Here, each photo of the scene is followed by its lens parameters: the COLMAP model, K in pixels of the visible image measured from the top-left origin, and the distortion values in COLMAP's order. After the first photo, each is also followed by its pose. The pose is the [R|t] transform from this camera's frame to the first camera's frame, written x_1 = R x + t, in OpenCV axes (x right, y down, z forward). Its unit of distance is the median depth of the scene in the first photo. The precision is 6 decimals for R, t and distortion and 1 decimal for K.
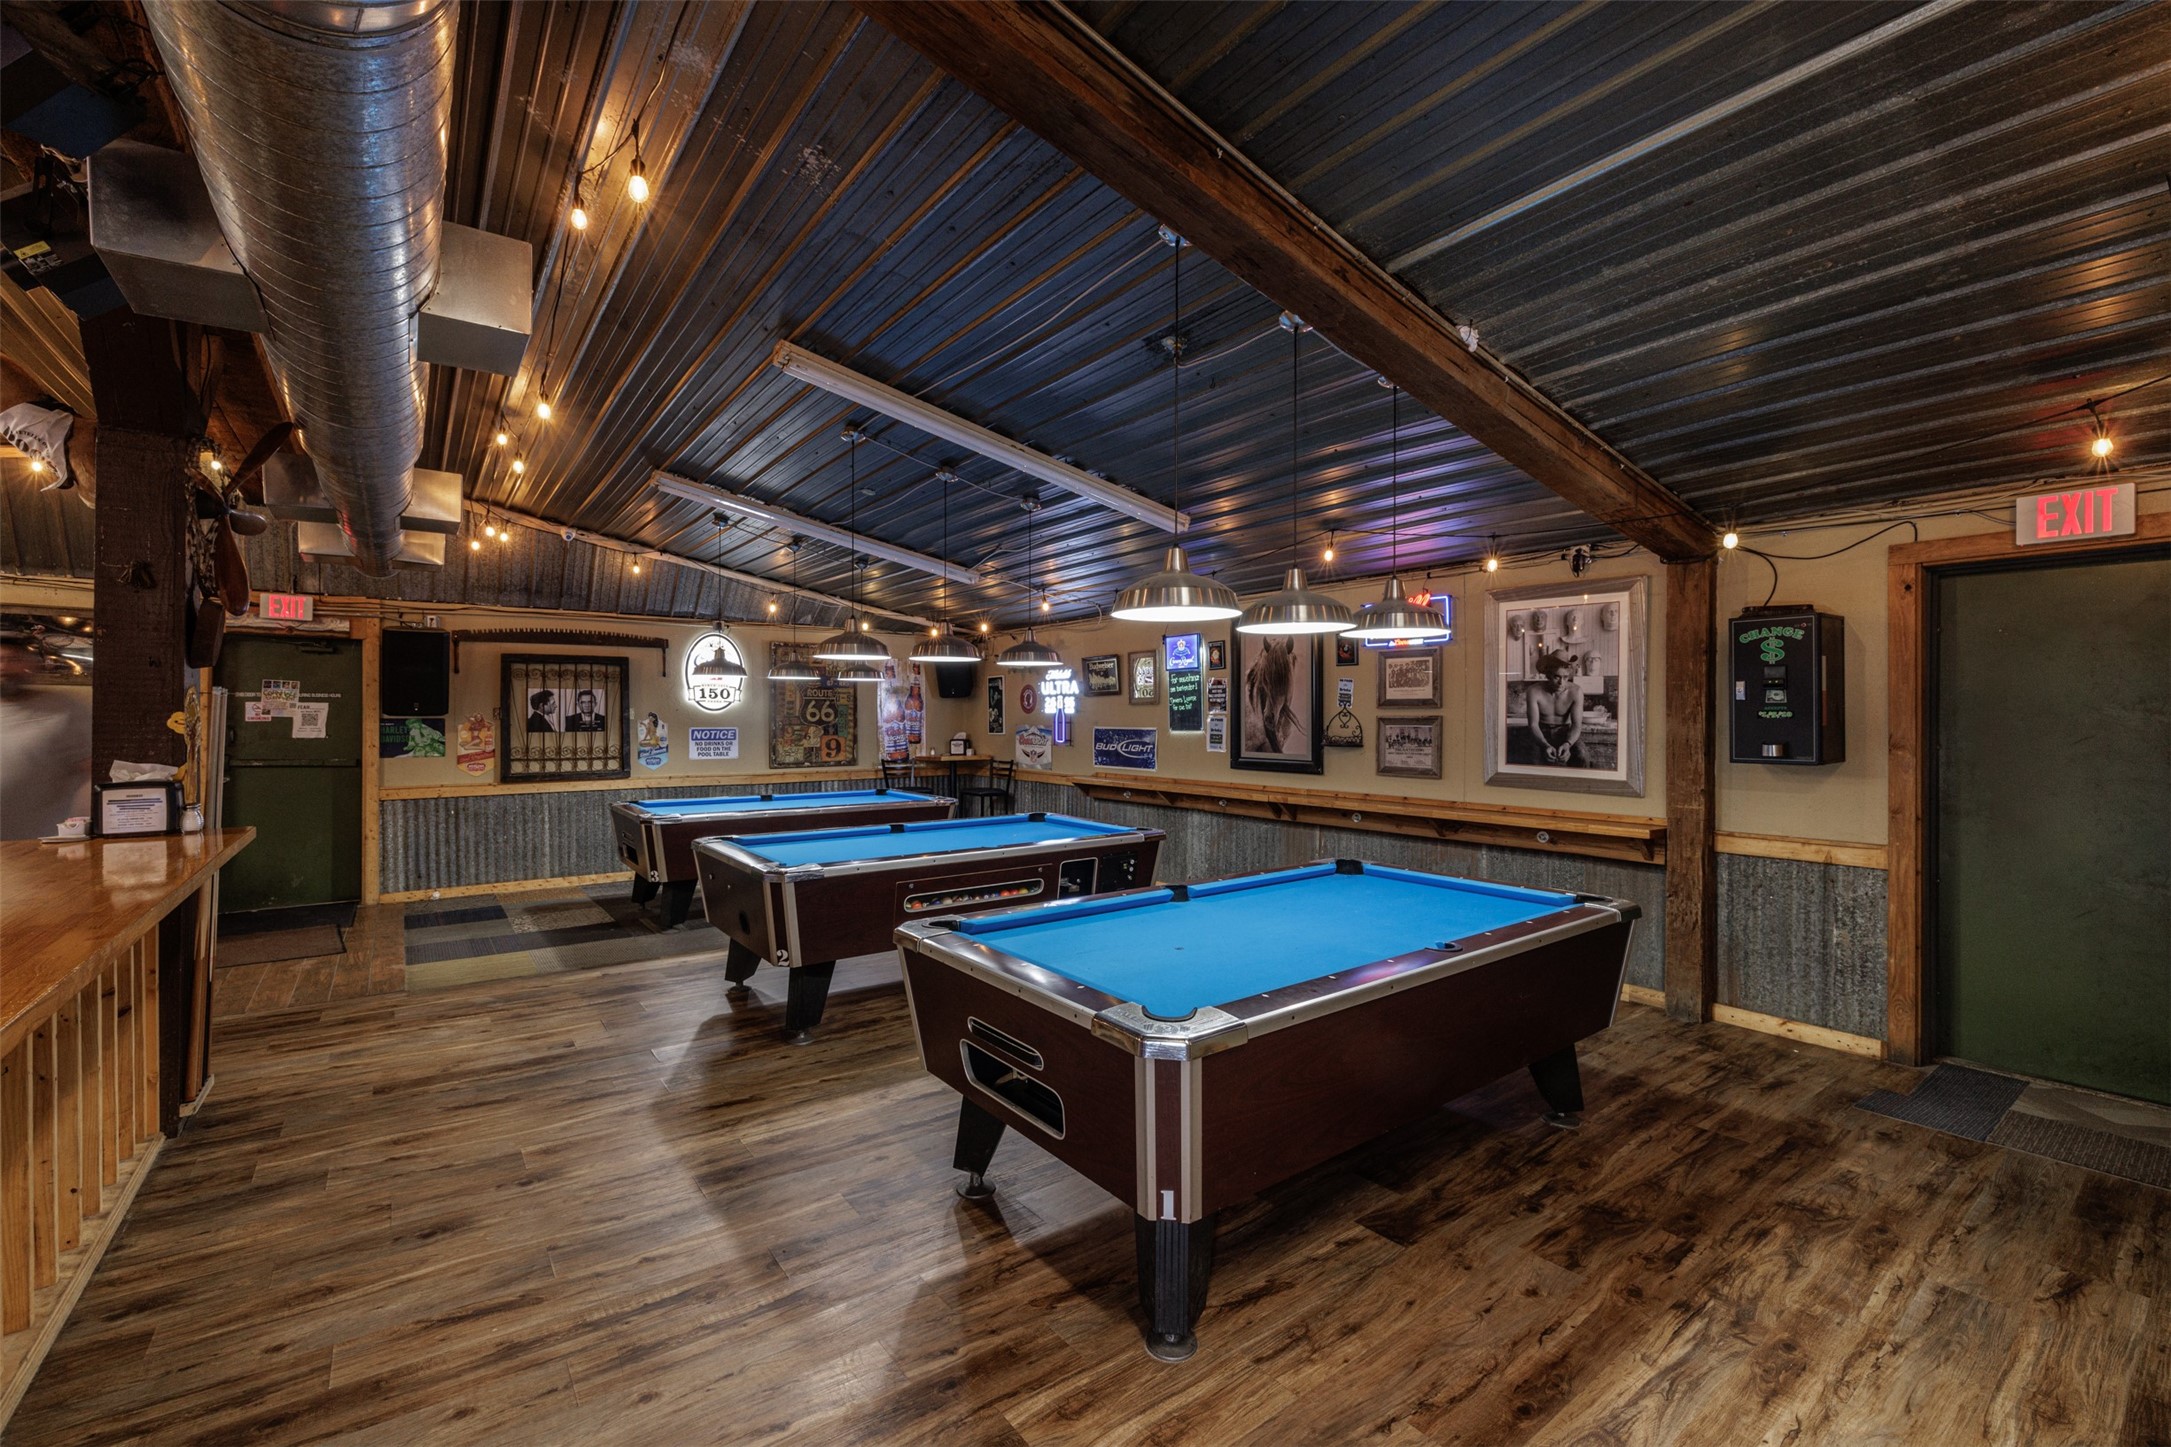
lens RADIAL K [[926.0, 0, 1084.6], [0, 926.0, 734.7], [0, 0, 1]] dist [-0.001207, 0.000335]
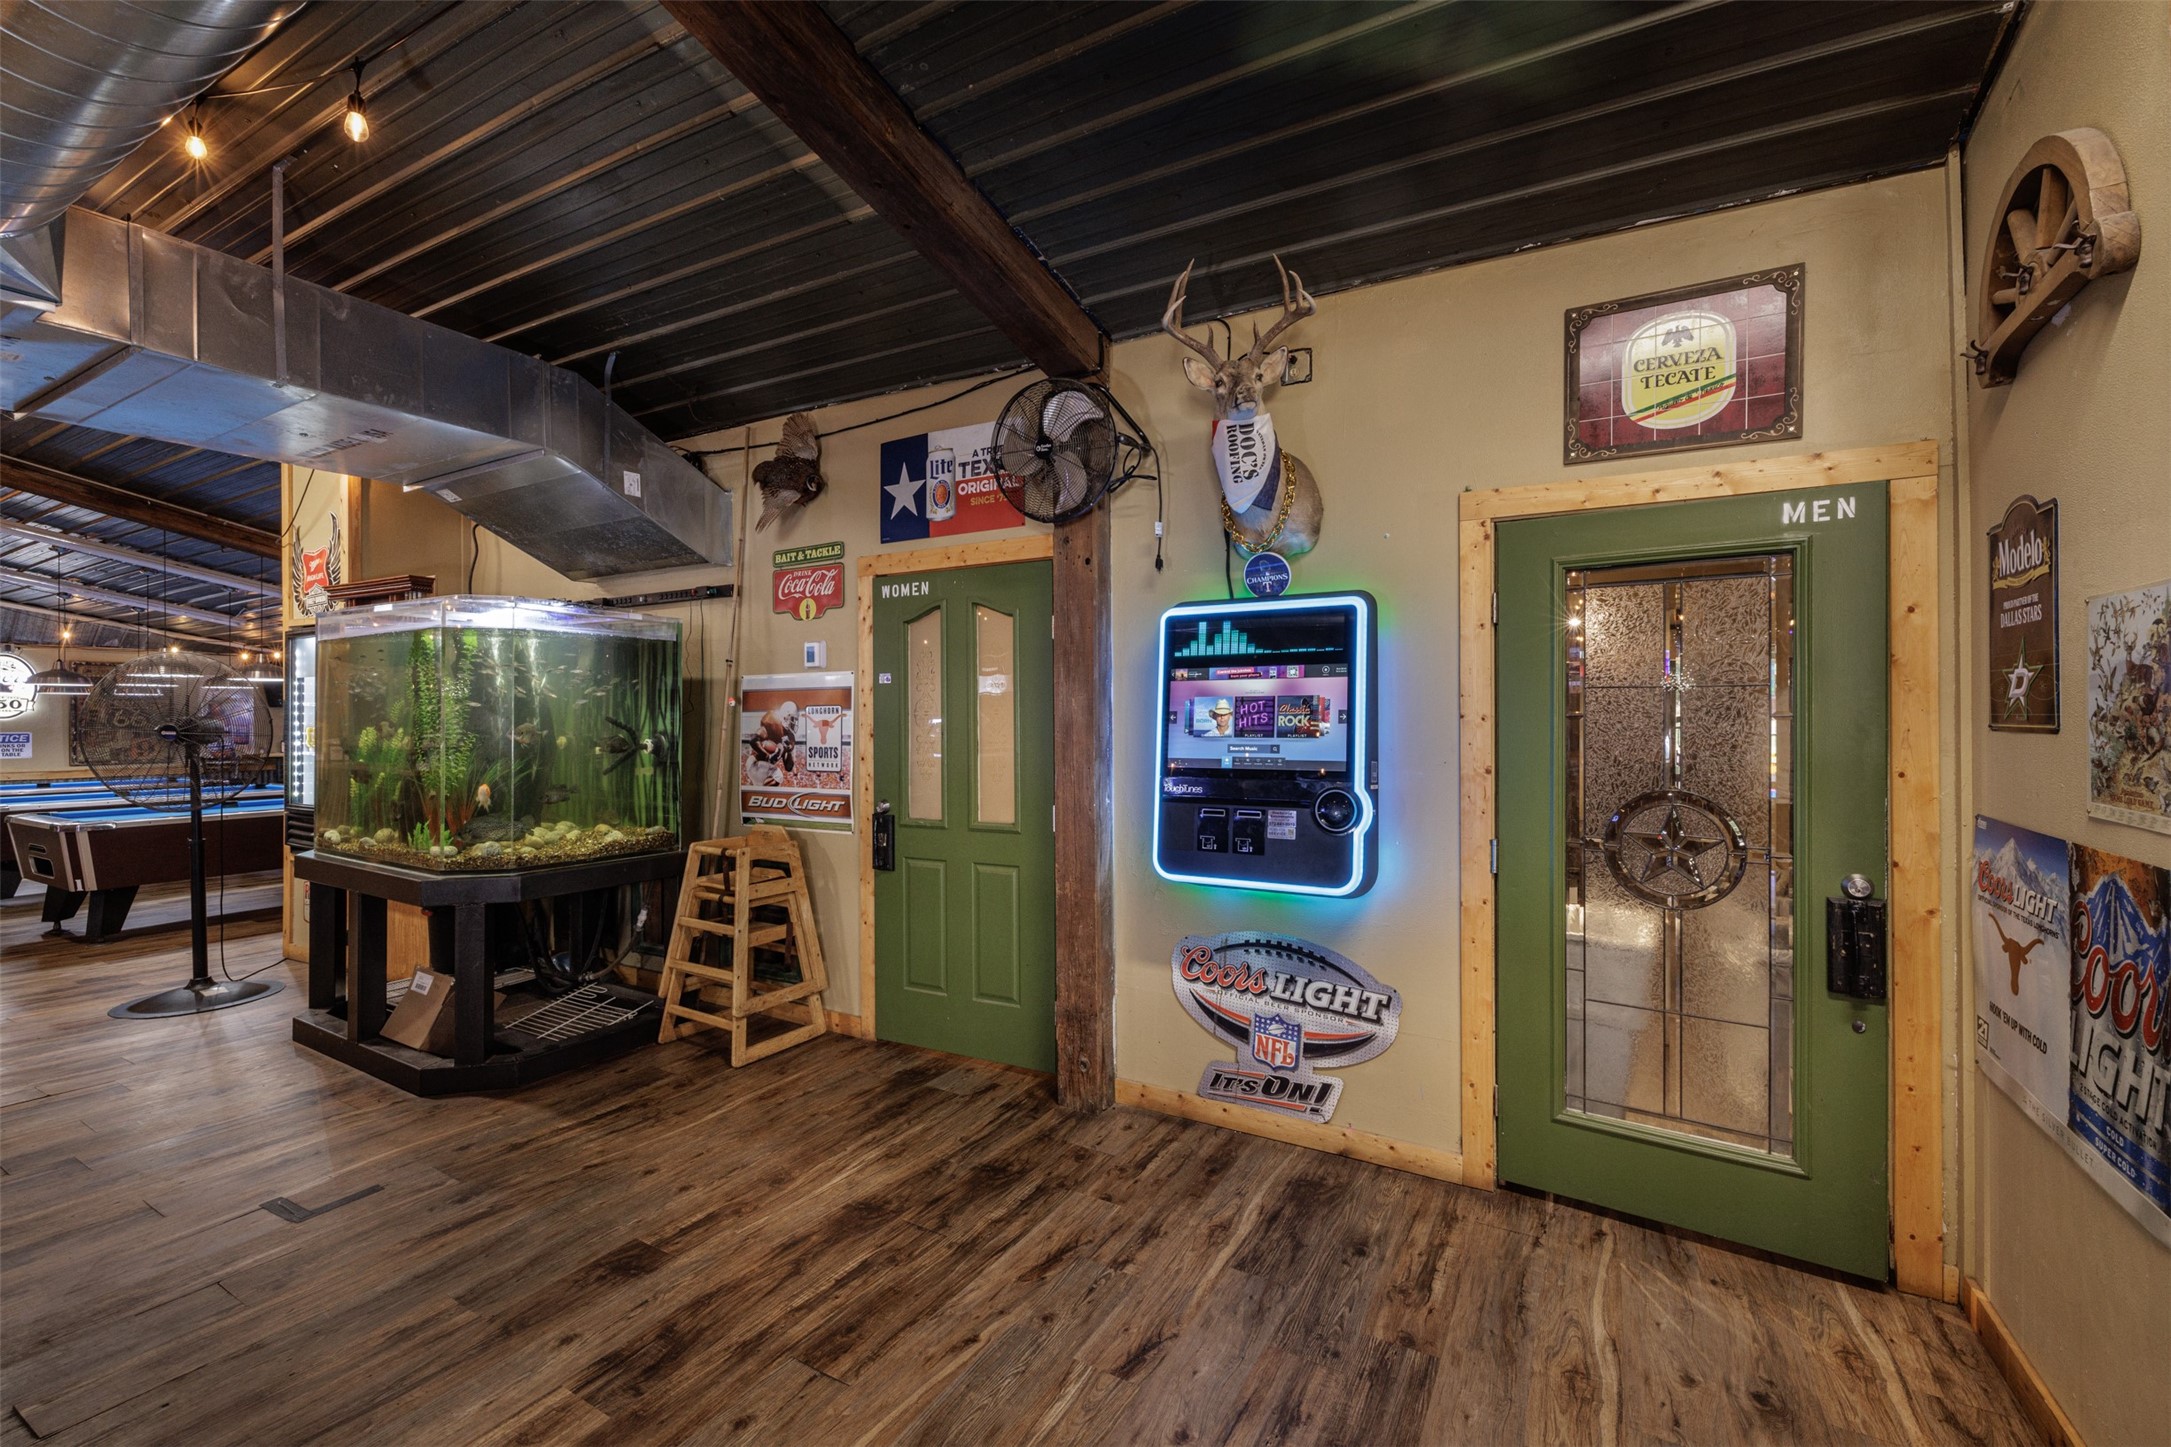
lens RADIAL K [[926.0, 0, 1087.6], [0, 926.0, 718.1], [0, 0, 1]] dist [-0.001207, 0.000335]
pose [[0.902157, 0.001169, 0.431406, 0.352527], [0.009645, 0.999692, -0.022878, 0.015683], [-0.431300, 0.024801, 0.901868, -0.687444]]
